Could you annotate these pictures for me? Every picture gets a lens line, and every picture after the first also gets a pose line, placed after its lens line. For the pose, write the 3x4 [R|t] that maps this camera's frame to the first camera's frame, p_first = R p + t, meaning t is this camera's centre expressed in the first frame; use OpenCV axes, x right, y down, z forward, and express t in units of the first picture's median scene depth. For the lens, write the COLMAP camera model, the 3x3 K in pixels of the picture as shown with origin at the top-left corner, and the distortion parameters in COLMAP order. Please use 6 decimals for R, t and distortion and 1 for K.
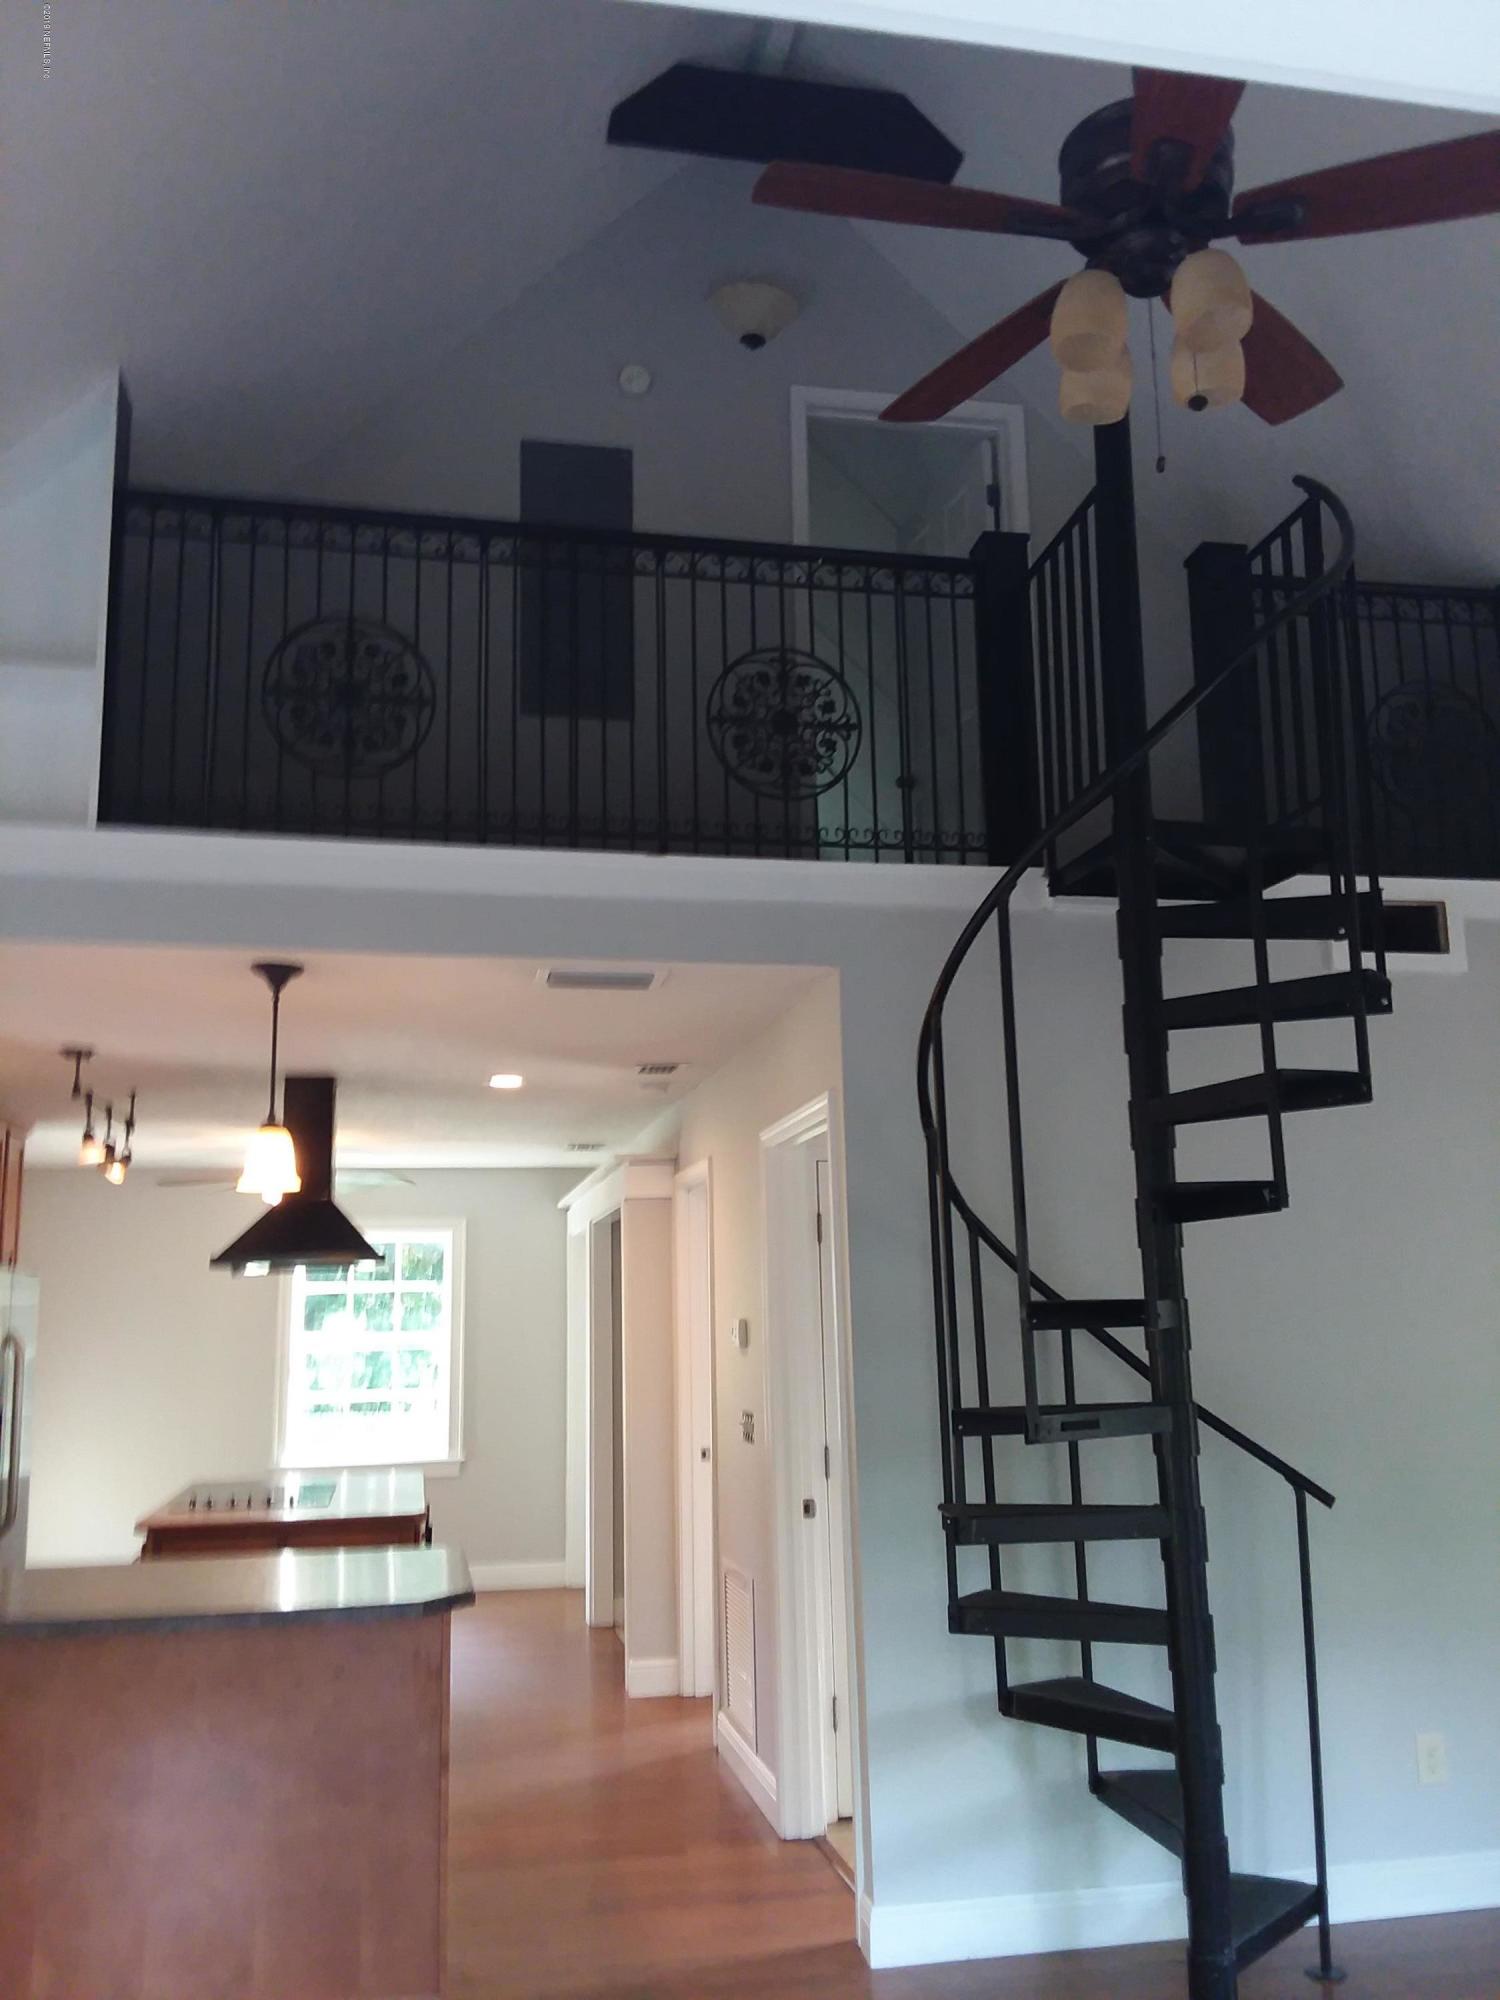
lens RADIAL K [[1657.8, 0, 671.8], [0, 1657.8, 1002.1], [0, 0, 1]] dist [0.148523, -0.233578]
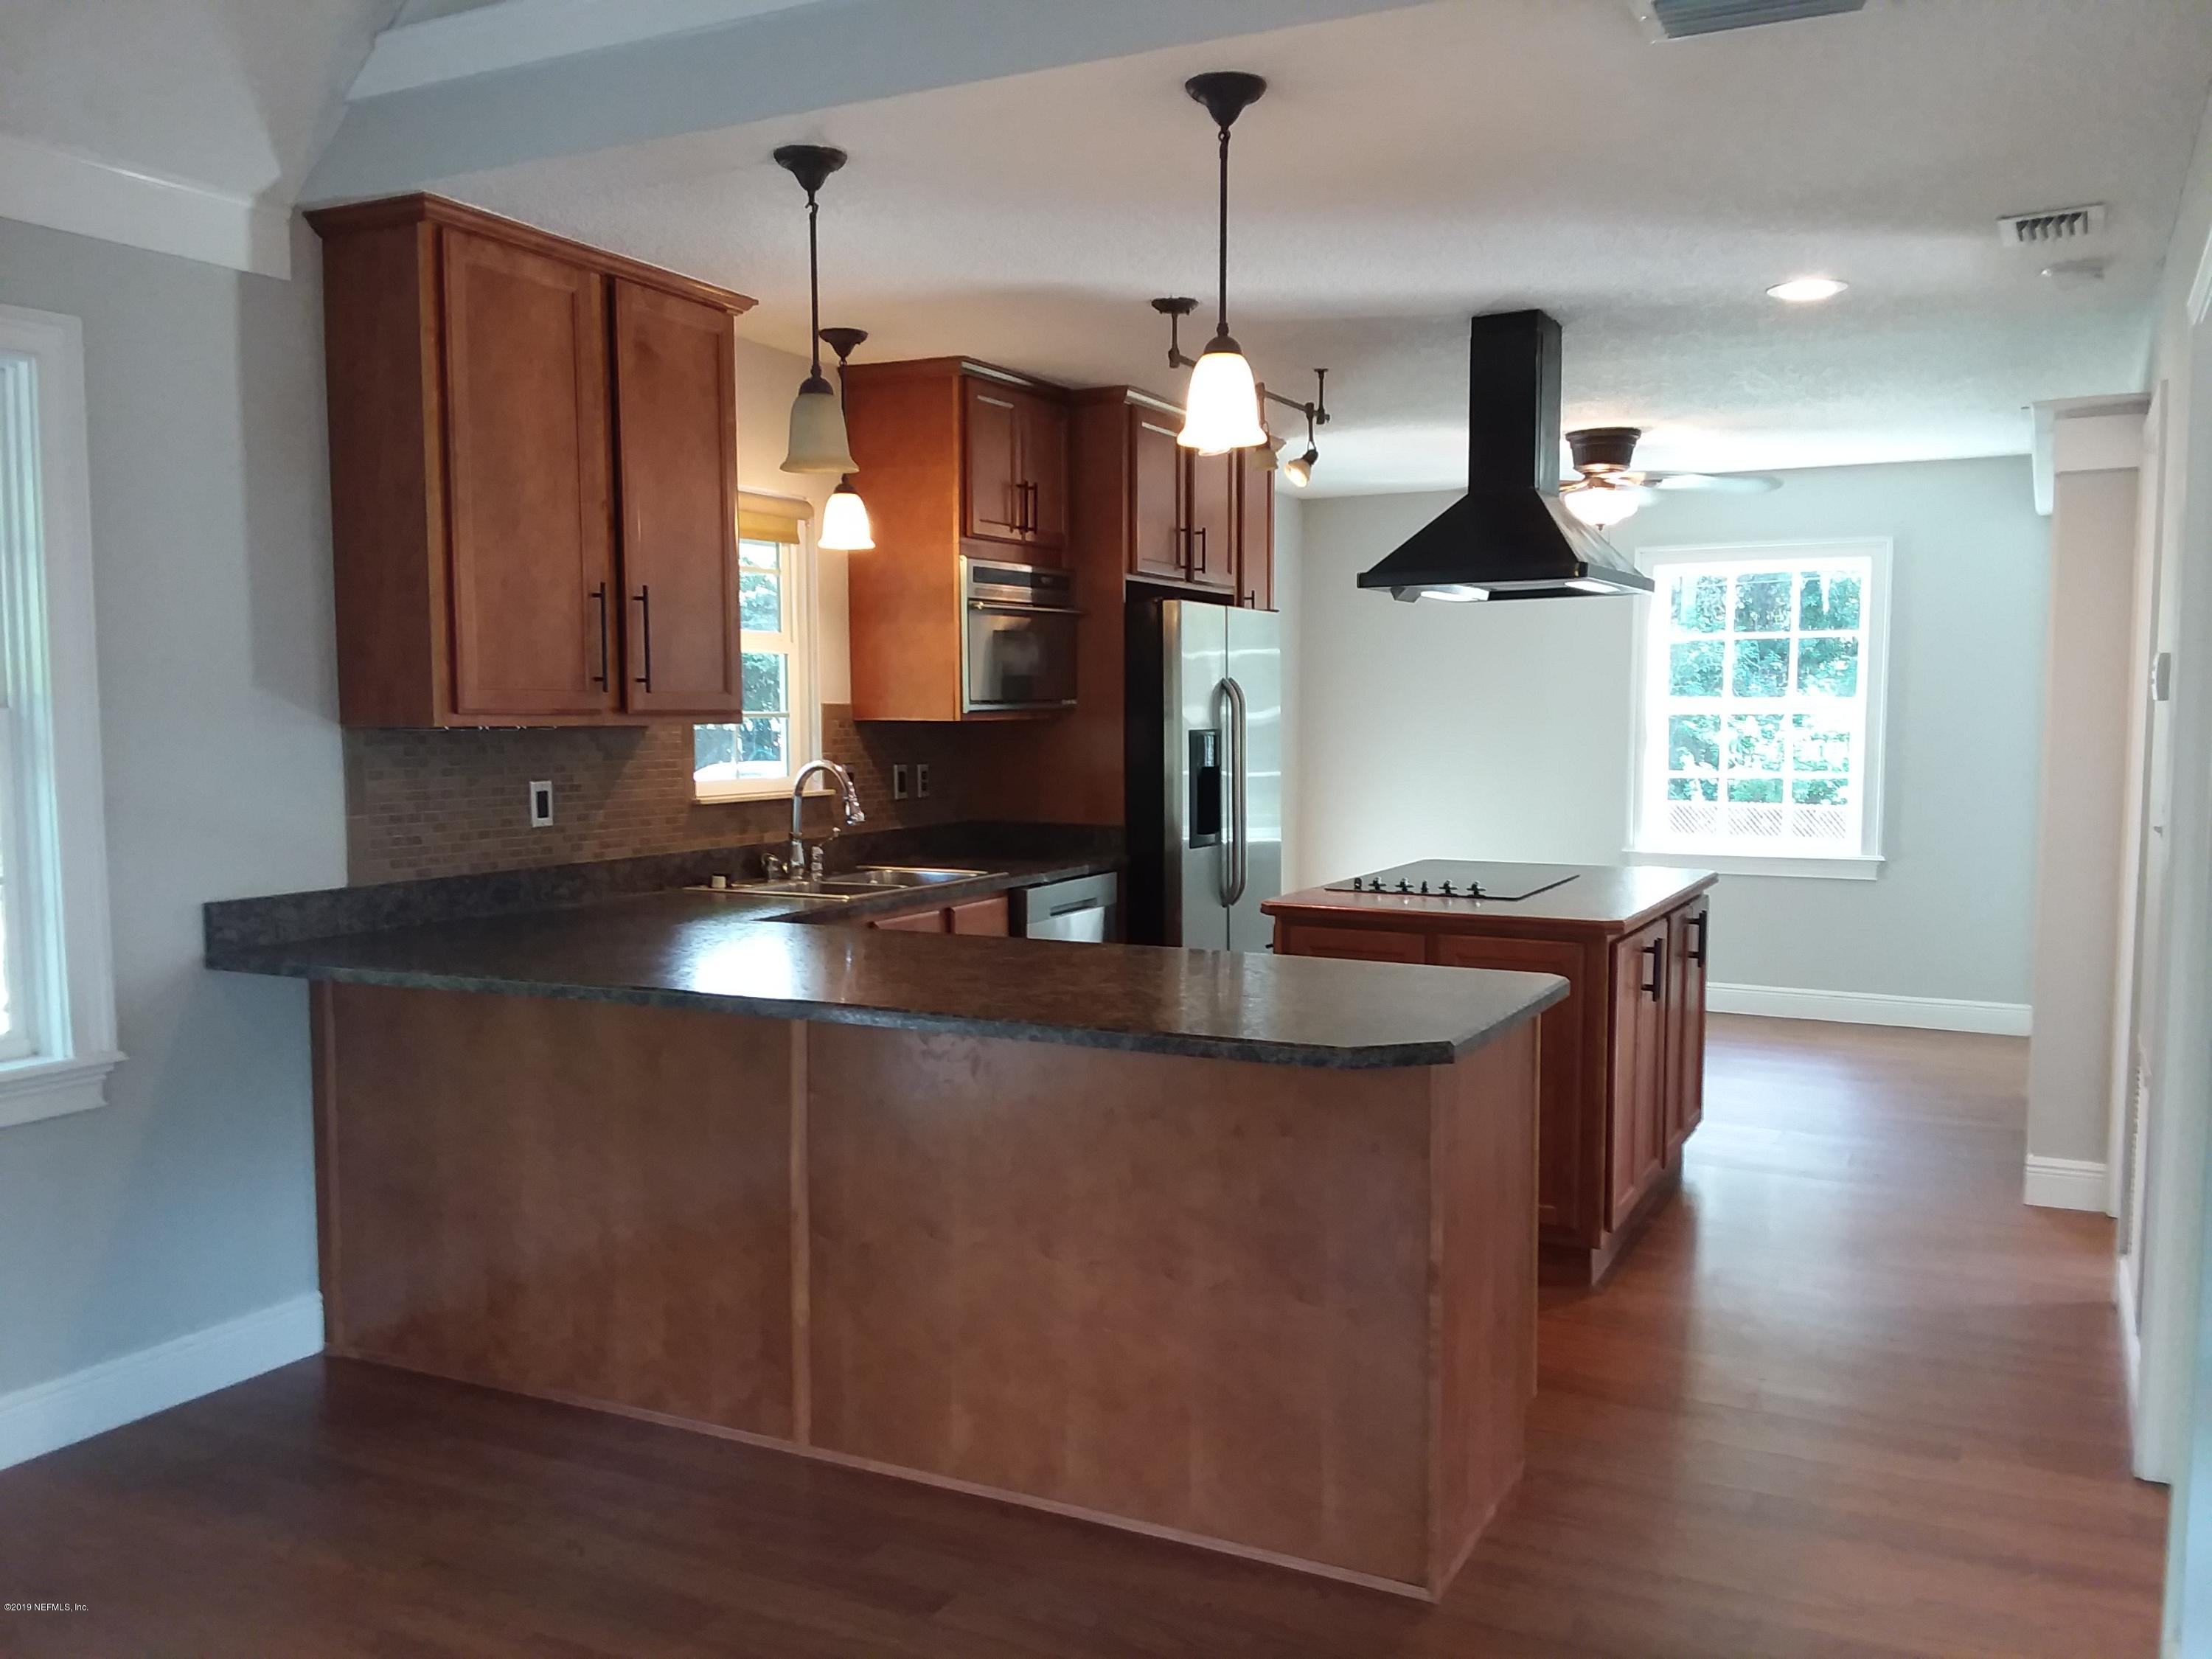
lens RADIAL K [[1796.3, 0, 1122.1], [0, 1796.3, 848.5], [0, 0, 1]] dist [0.132337, -0.240464]
pose [[0.811827, 0.057530, -0.581057, 0.105118], [0.099551, 0.966927, 0.234823, 0.065075], [0.575349, -0.248481, 0.779250, 0.258304]]
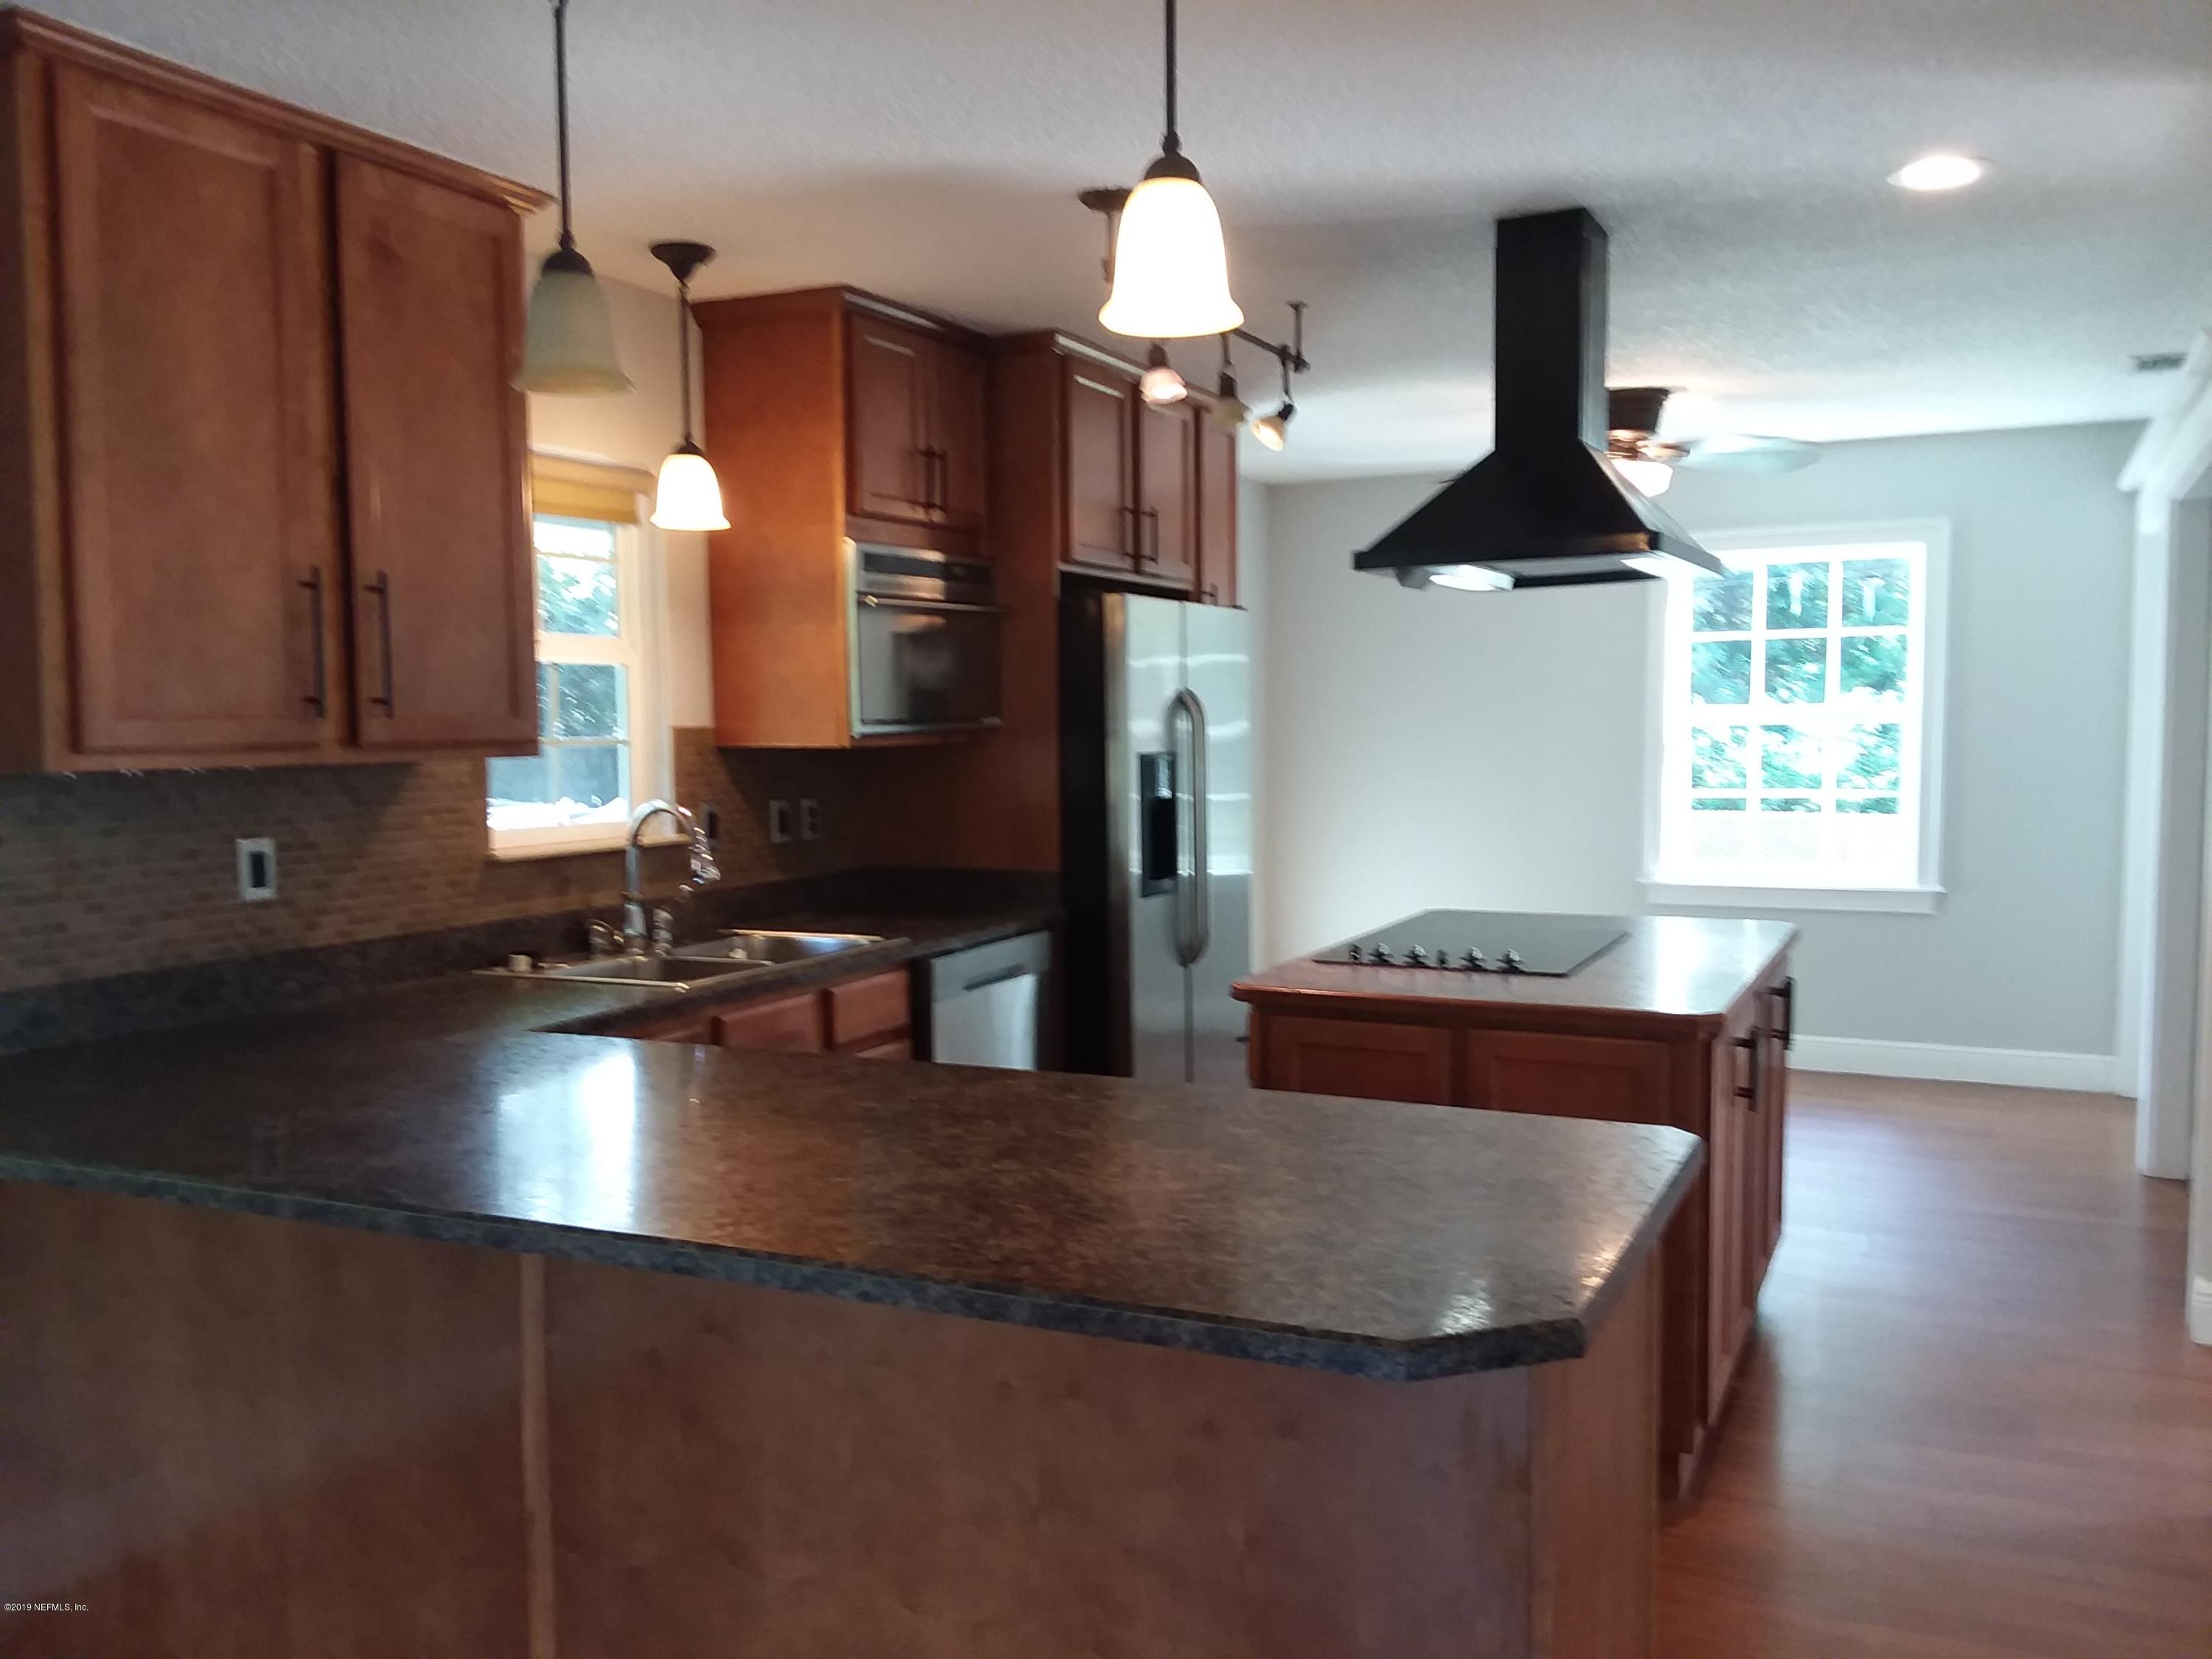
lens RADIAL K [[1777.4, 0, 1106.0], [0, 1777.4, 829.5], [0, 0, 1]] dist [0.125445, -0.259432]
pose [[0.819619, 0.040636, -0.571466, 0.009530], [0.106612, 0.969240, 0.221828, 0.090602], [0.562902, -0.242739, 0.790075, 0.407652]]
